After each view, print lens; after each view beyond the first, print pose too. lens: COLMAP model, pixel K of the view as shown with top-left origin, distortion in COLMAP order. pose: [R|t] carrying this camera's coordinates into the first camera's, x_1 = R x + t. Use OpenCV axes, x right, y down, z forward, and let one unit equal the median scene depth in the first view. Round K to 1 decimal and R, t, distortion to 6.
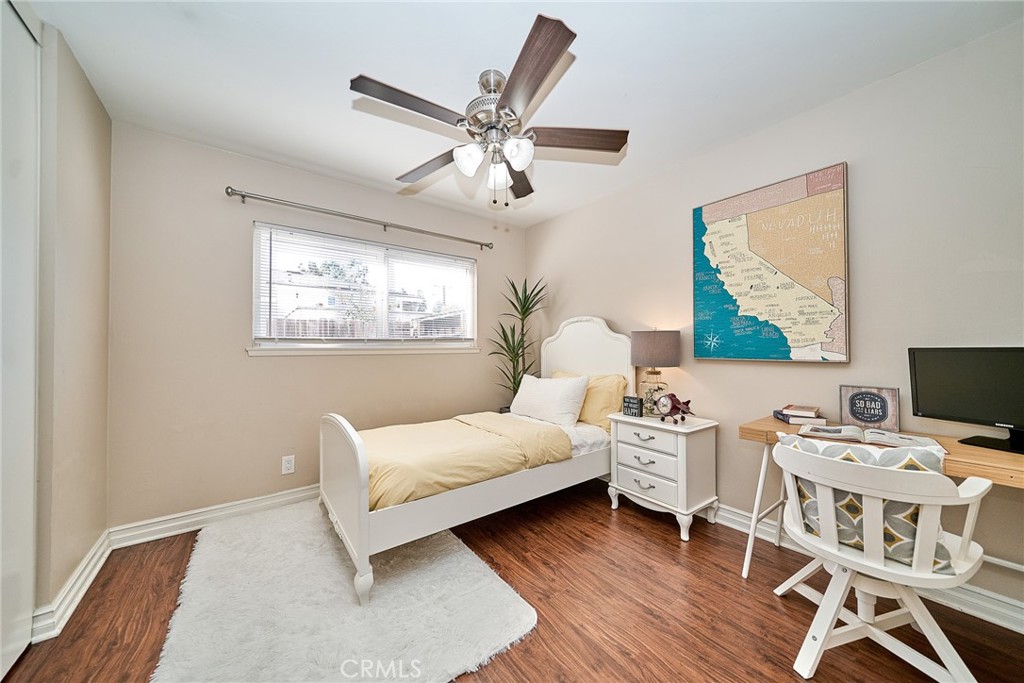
lens RADIAL K [[352.2, 0, 507.0], [0, 352.2, 338.6], [0, 0, 1]] dist [0.000240, -0.000082]
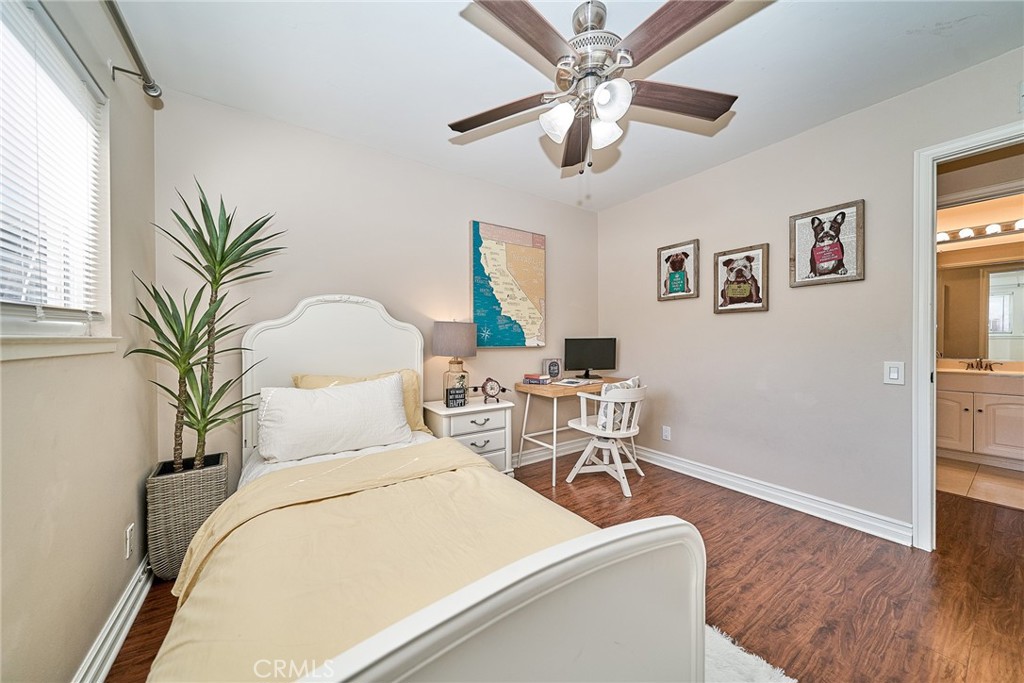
lens RADIAL K [[352.2, 0, 511.7], [0, 352.2, 338.4], [0, 0, 1]] dist [0.000240, -0.000082]
pose [[0.041331, 0.008874, 0.999106, -0.695664], [-0.018114, 0.999803, -0.008131, 0.035151], [-0.998981, -0.017762, 0.041483, 0.891742]]
